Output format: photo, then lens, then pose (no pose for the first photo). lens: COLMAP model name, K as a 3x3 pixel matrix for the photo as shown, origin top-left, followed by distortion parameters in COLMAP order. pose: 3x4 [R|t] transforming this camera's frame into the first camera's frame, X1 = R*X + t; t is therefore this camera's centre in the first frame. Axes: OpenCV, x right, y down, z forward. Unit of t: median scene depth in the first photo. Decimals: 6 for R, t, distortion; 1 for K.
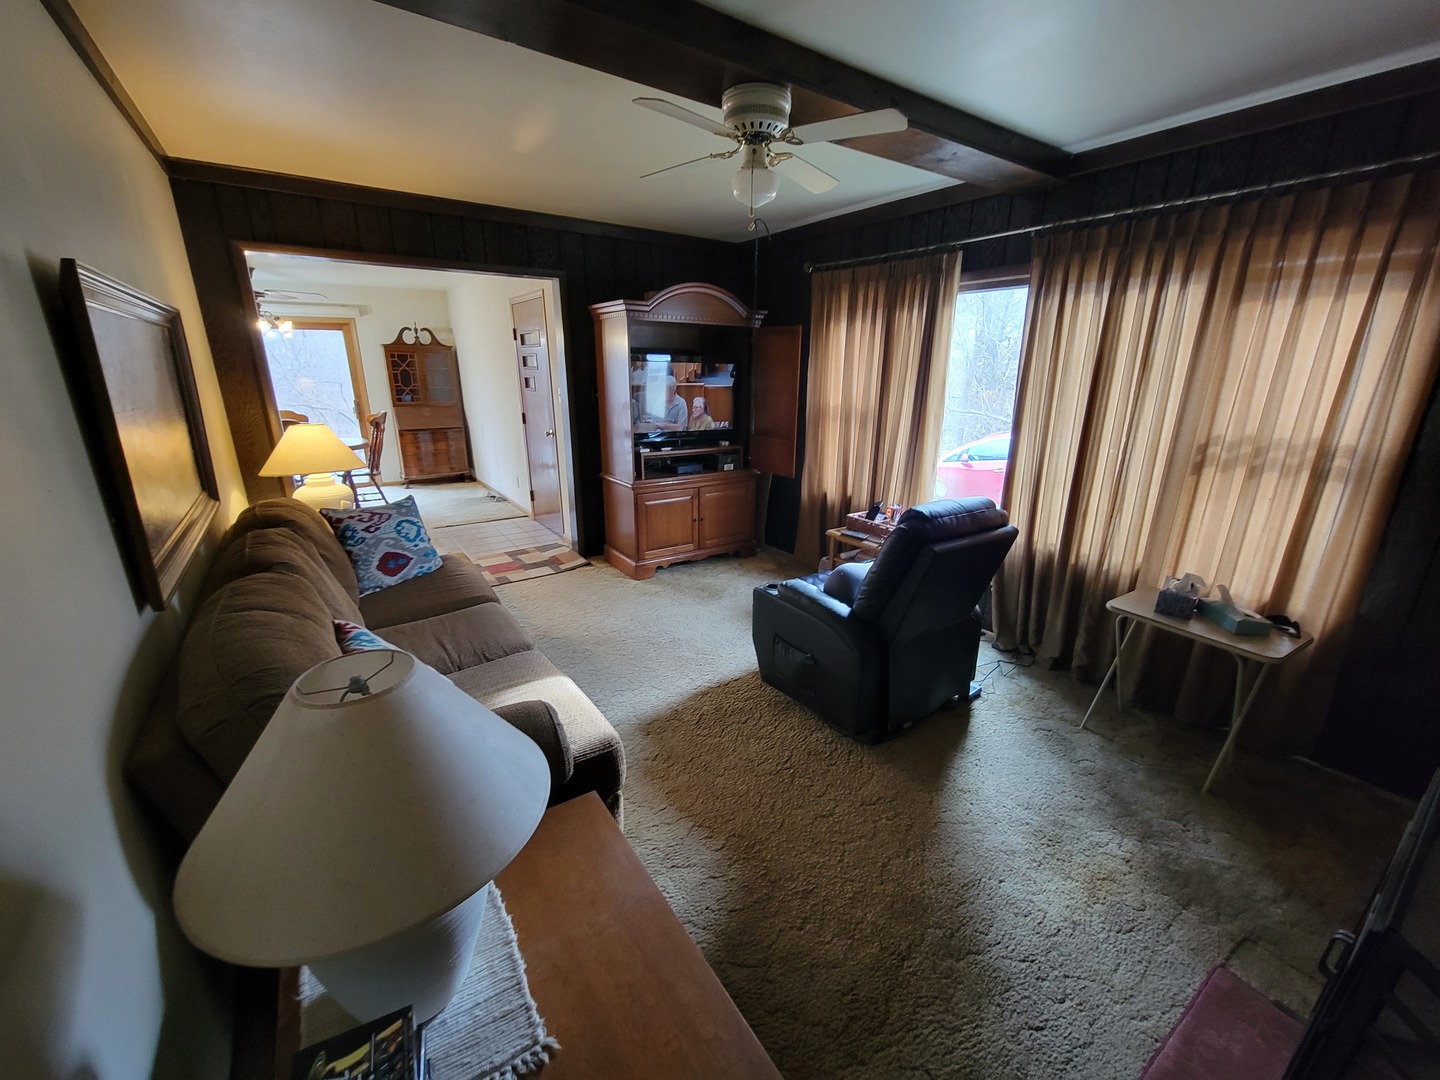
lens RADIAL K [[588.7, 0, 731.0], [0, 588.7, 555.4], [0, 0, 1]] dist [0.000387, -0.003700]
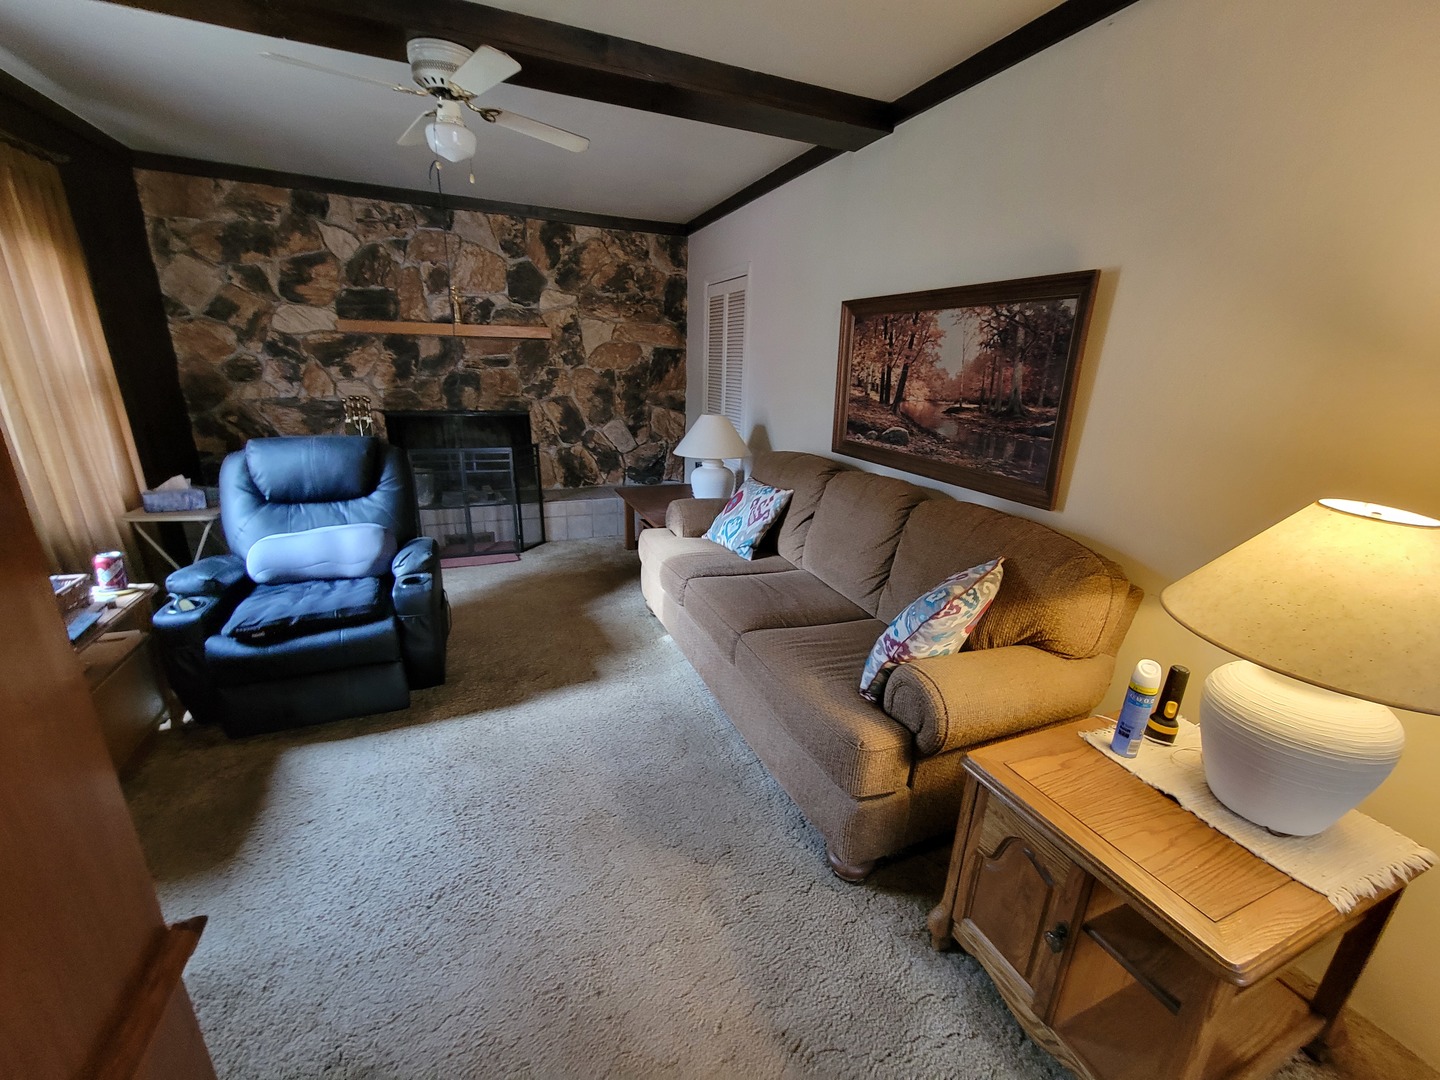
lens RADIAL K [[588.7, 0, 731.0], [0, 588.7, 555.4], [0, 0, 1]] dist [0.000387, -0.003700]
pose [[-0.978429, -0.100865, 0.180286, -0.430205], [0.022429, 0.815676, 0.578074, -0.380944], [-0.205362, 0.569648, -0.795819, 1.321863]]
